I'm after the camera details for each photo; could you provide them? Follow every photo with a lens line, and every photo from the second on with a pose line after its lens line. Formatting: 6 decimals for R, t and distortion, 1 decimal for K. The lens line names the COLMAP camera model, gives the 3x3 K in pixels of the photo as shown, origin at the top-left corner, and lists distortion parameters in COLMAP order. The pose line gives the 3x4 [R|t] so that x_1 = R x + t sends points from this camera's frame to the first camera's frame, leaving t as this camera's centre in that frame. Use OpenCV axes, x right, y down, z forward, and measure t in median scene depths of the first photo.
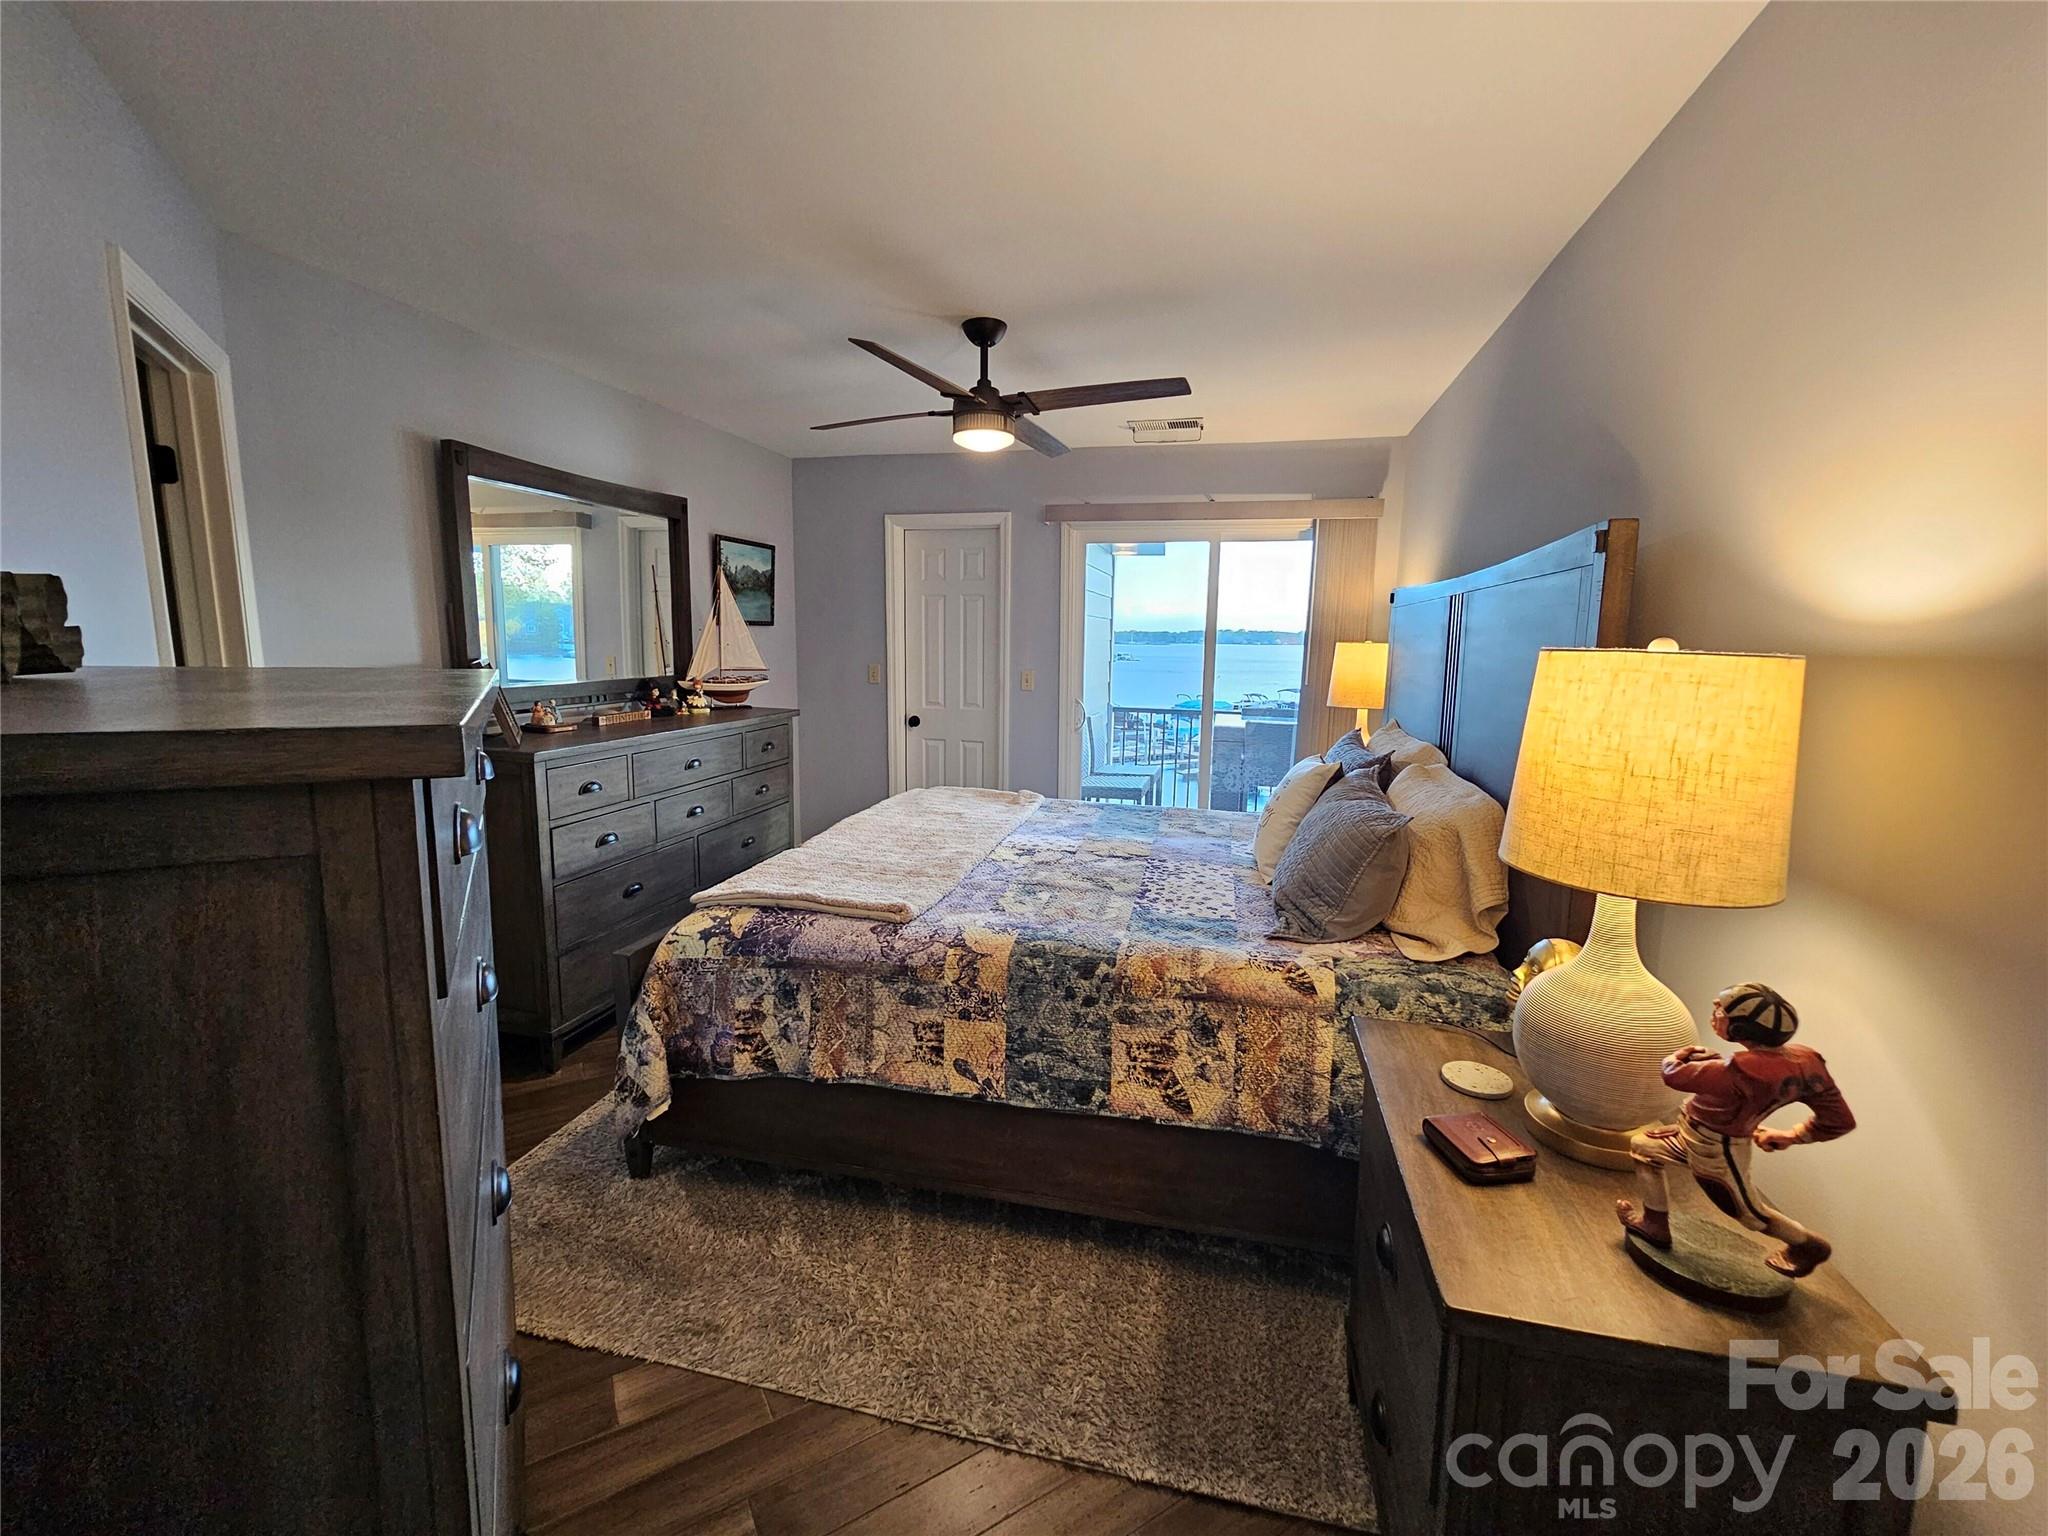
lens RADIAL K [[835.2, 0, 1024.7], [0, 835.2, 758.6], [0, 0, 1]] dist [-0.000239, 0.000239]
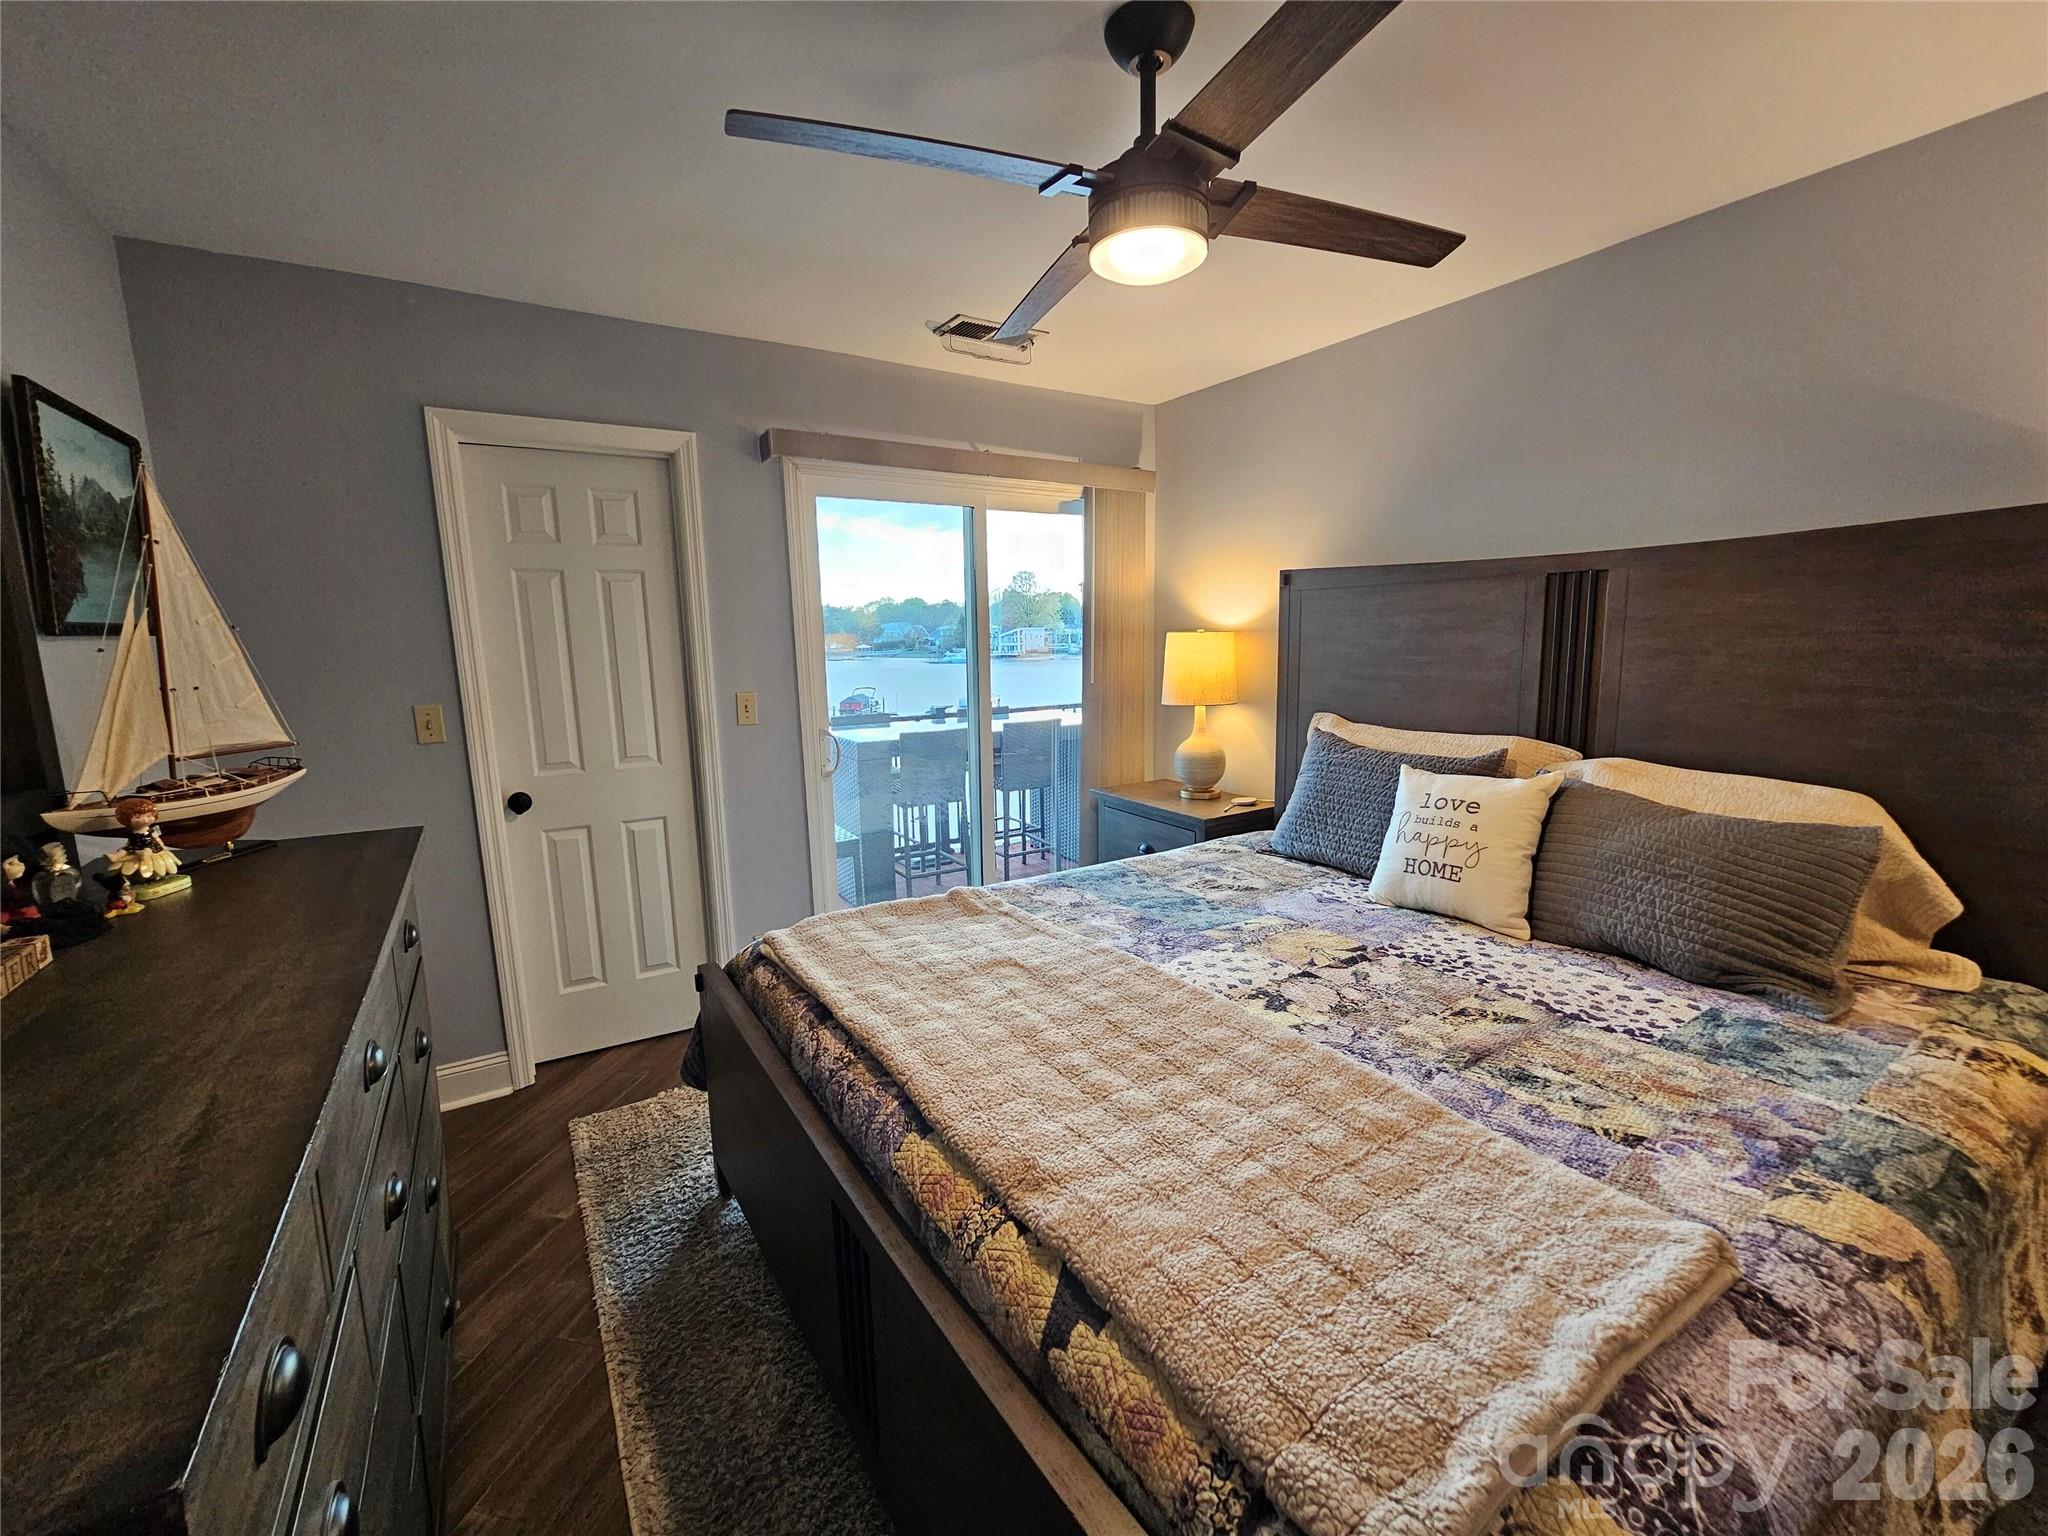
lens RADIAL K [[835.2, 0, 1023.8], [0, 835.2, 761.4], [0, 0, 1]] dist [-0.000239, 0.000239]
pose [[0.698501, -0.138420, 0.702094, -0.604105], [0.131040, 0.989266, 0.064667, -0.136348], [-0.703509, 0.046832, 0.709142, 0.823412]]
